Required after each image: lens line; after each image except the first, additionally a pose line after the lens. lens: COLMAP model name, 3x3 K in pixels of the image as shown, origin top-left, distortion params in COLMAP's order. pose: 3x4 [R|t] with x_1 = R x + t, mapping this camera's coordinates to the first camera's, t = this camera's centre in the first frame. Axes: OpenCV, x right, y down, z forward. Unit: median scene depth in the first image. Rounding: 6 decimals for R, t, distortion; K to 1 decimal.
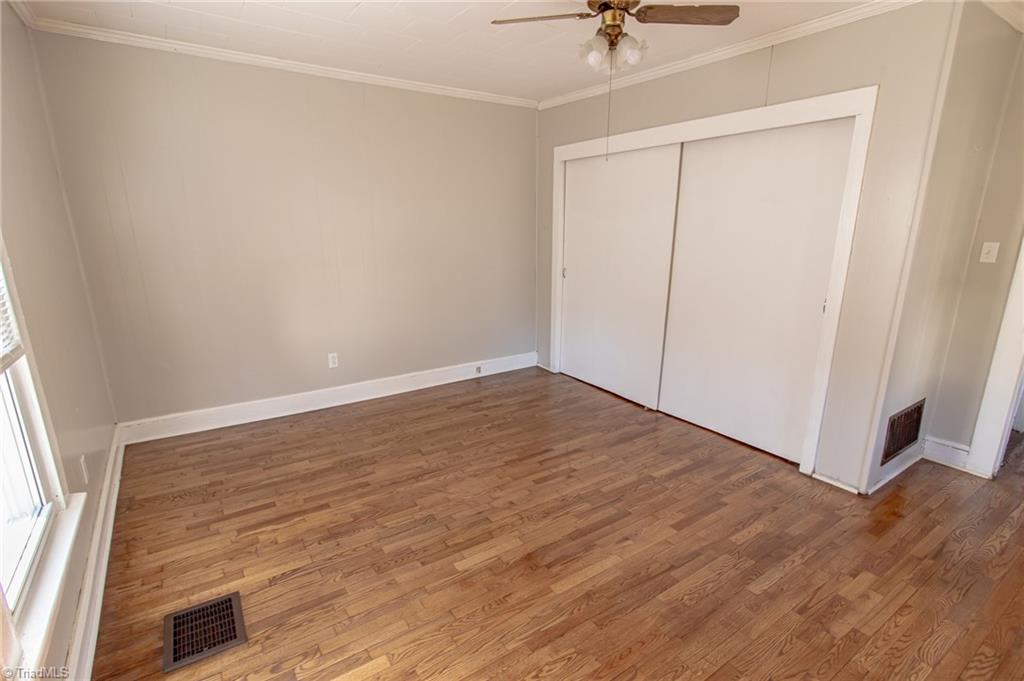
lens RADIAL K [[492.9, 0, 513.9], [0, 492.9, 349.0], [0, 0, 1]] dist [0.004312, 0.000530]
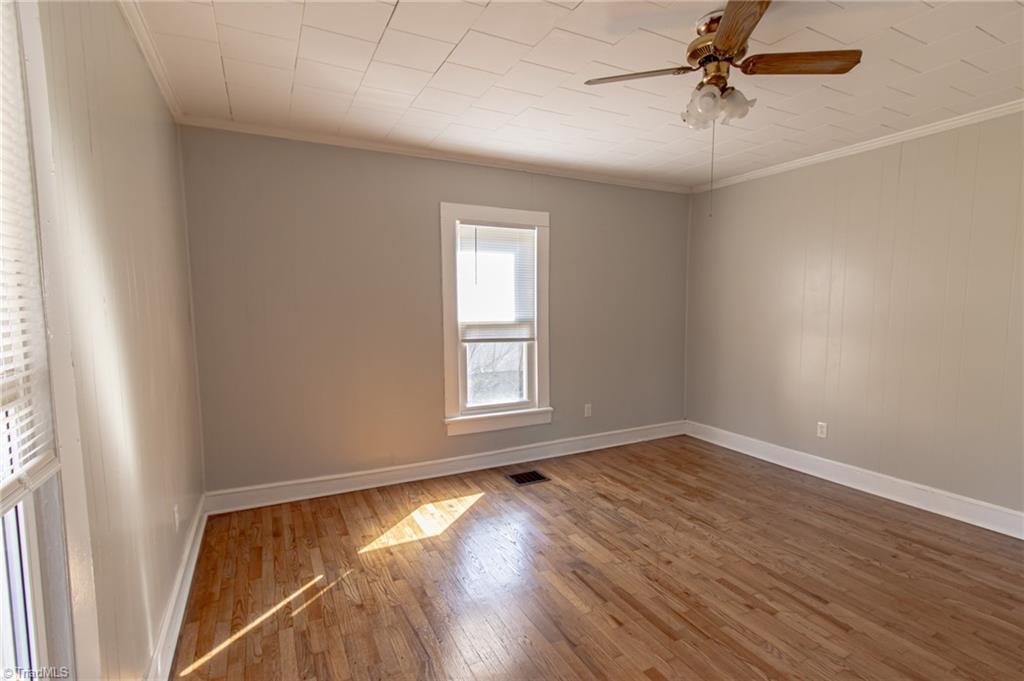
lens RADIAL K [[492.9, 0, 513.9], [0, 492.9, 349.0], [0, 0, 1]] dist [0.004312, 0.000530]
pose [[-0.123595, 0.088373, -0.988390, 0.870162], [-0.247056, 0.961924, 0.116901, -0.123811], [0.961087, 0.258636, -0.097056, 0.610144]]
